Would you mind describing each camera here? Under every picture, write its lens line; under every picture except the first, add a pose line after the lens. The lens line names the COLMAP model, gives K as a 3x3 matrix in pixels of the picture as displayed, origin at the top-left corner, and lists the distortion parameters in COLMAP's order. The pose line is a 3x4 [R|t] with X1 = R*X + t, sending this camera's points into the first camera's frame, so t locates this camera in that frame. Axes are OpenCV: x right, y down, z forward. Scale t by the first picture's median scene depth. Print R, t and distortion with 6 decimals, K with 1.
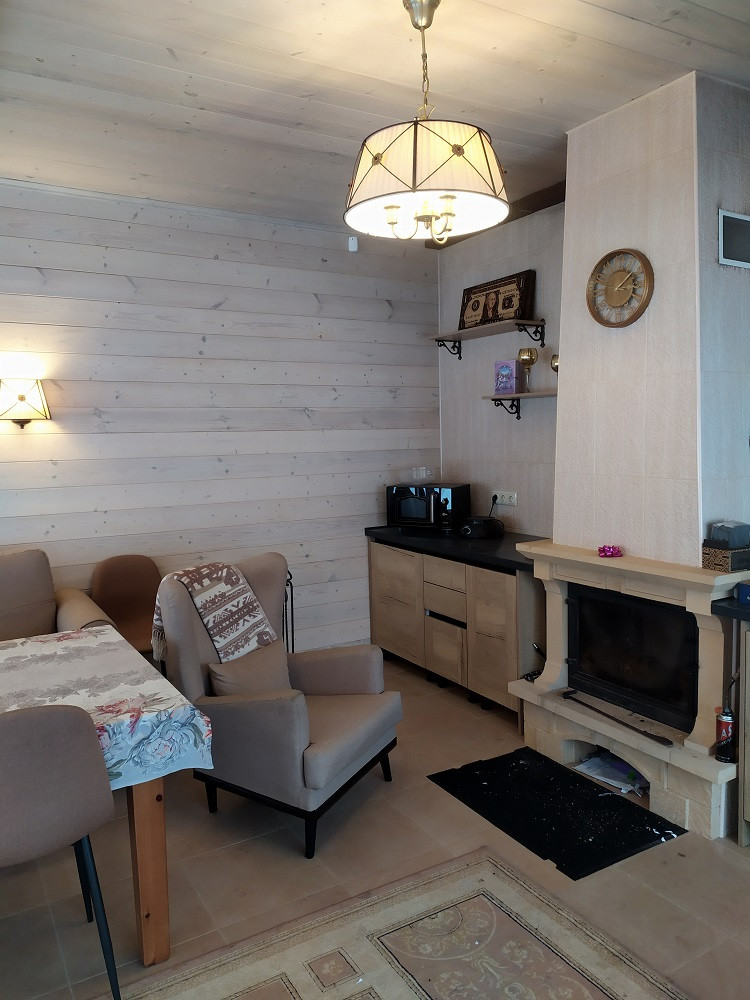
lens RADIAL K [[750.4, 0, 371.6], [0, 750.4, 499.3], [0, 0, 1]] dist [0.072558, -0.058455]
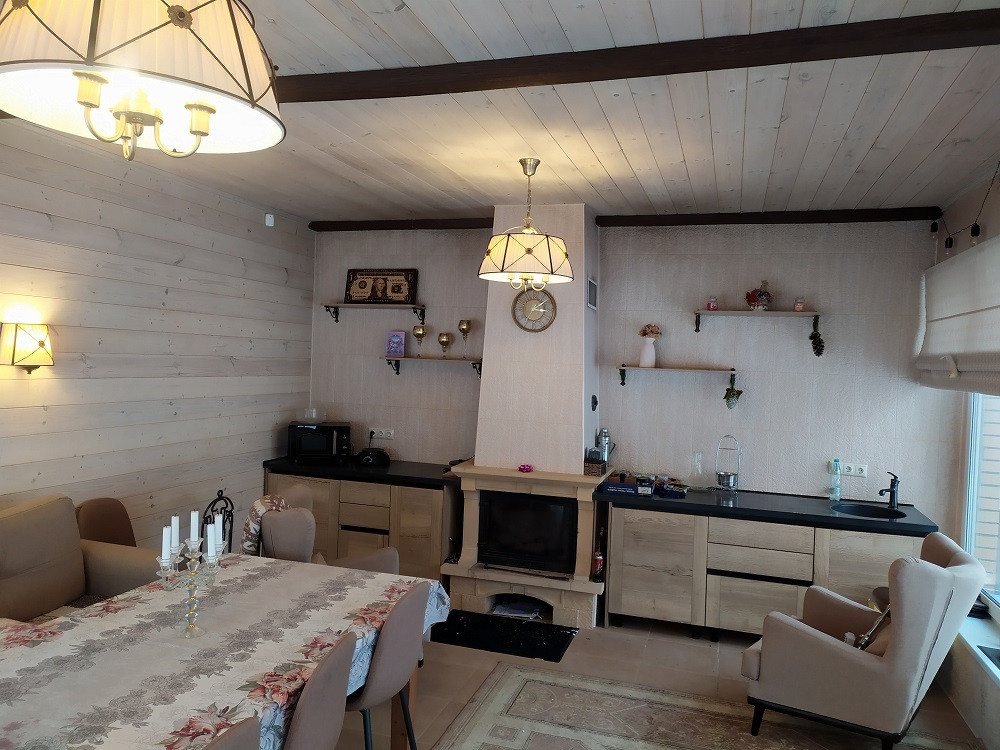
lens RADIAL K [[750.4, 0, 509.3], [0, 750.4, 372.8], [0, 0, 1]] dist [0.072558, -0.058455]
pose [[0.735949, 0.036959, 0.676027, -0.644335], [0.006206, 0.998099, -0.061323, -0.029598], [-0.677008, 0.049326, 0.734321, -0.132894]]
